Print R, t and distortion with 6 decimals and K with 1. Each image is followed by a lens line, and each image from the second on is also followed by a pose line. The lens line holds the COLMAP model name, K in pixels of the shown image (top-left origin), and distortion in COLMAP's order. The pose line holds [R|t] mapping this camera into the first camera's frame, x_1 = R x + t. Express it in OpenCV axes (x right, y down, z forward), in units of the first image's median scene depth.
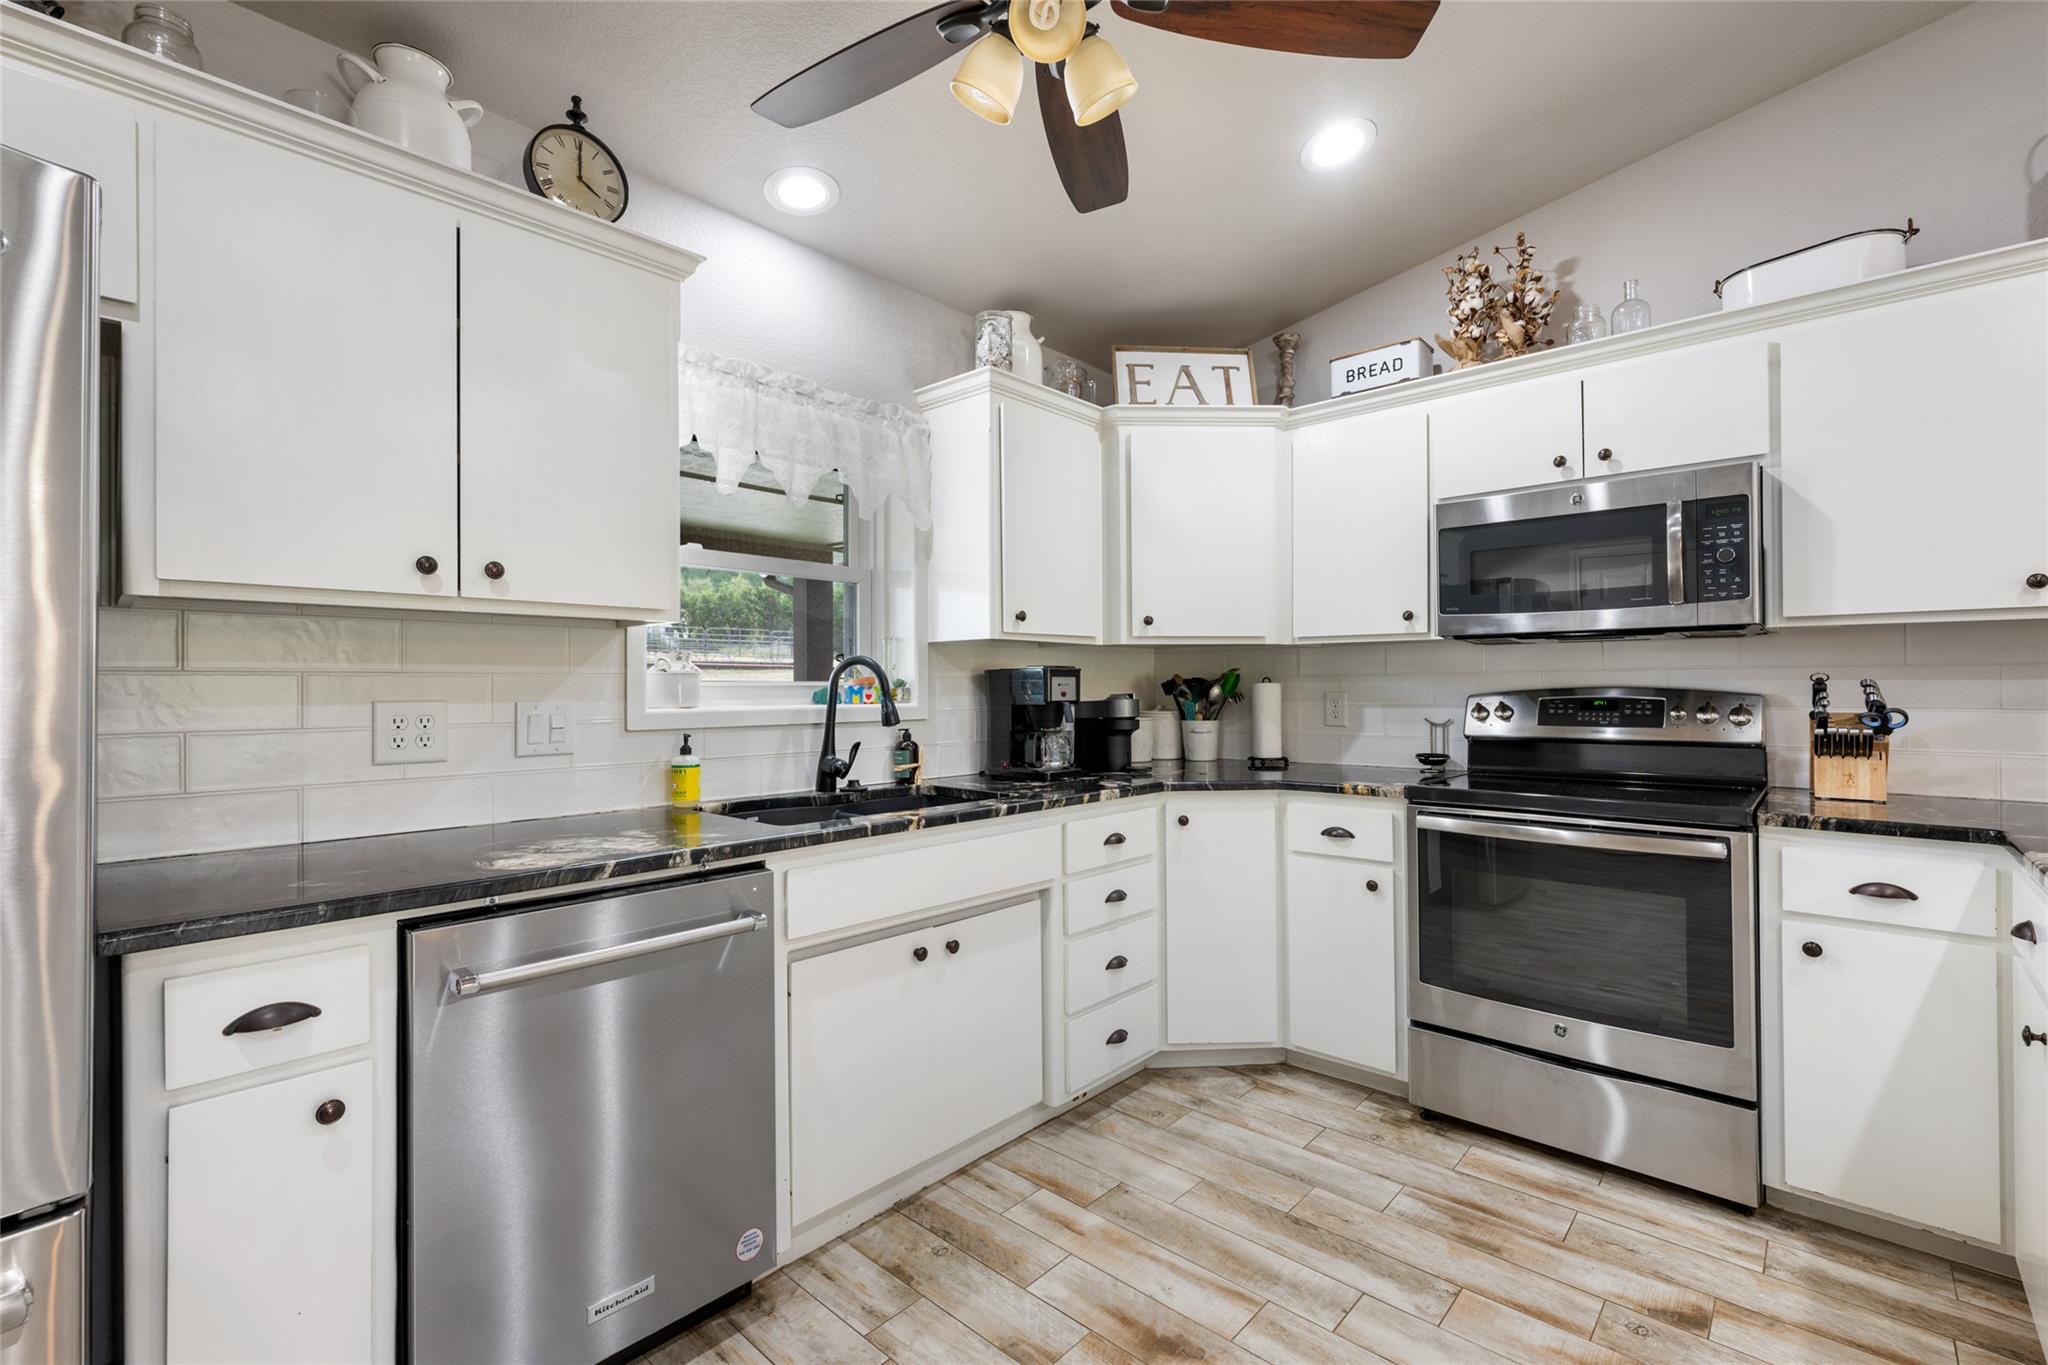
lens RADIAL K [[886.7, 0, 1024.0], [0, 886.7, 682.5], [0, 0, 1]] dist [0.002269, 0.000209]
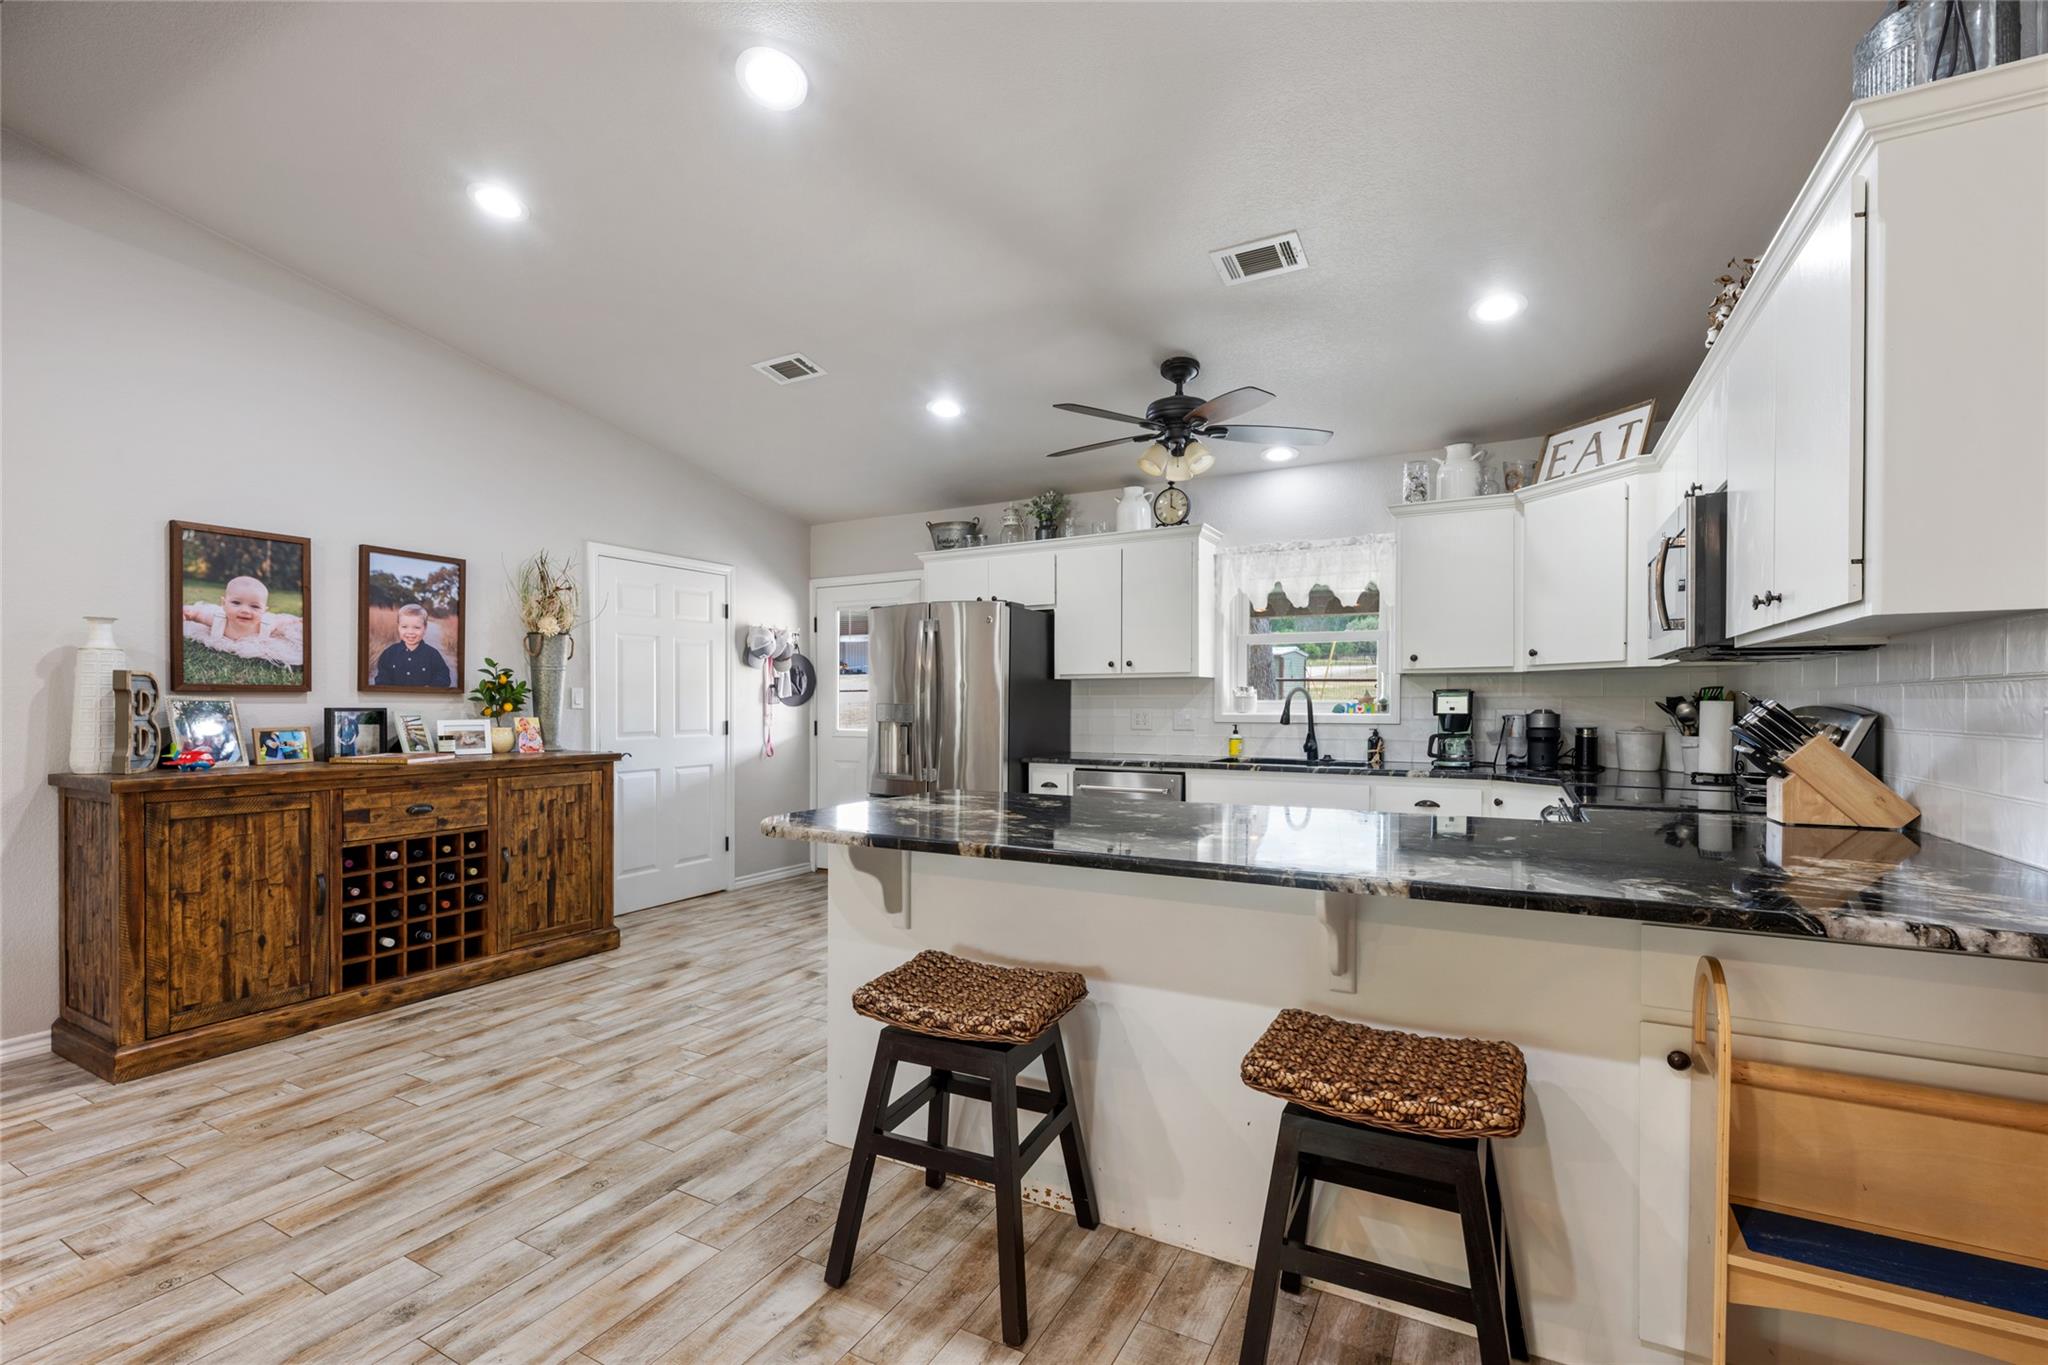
lens RADIAL K [[886.7, 0, 1024.0], [0, 886.7, 682.5], [0, 0, 1]] dist [0.002269, 0.000209]
pose [[0.237019, -0.019324, -0.971313, 1.640340], [0.003513, 0.999813, -0.019034, -0.006165], [0.971499, 0.001099, 0.237042, -0.033811]]
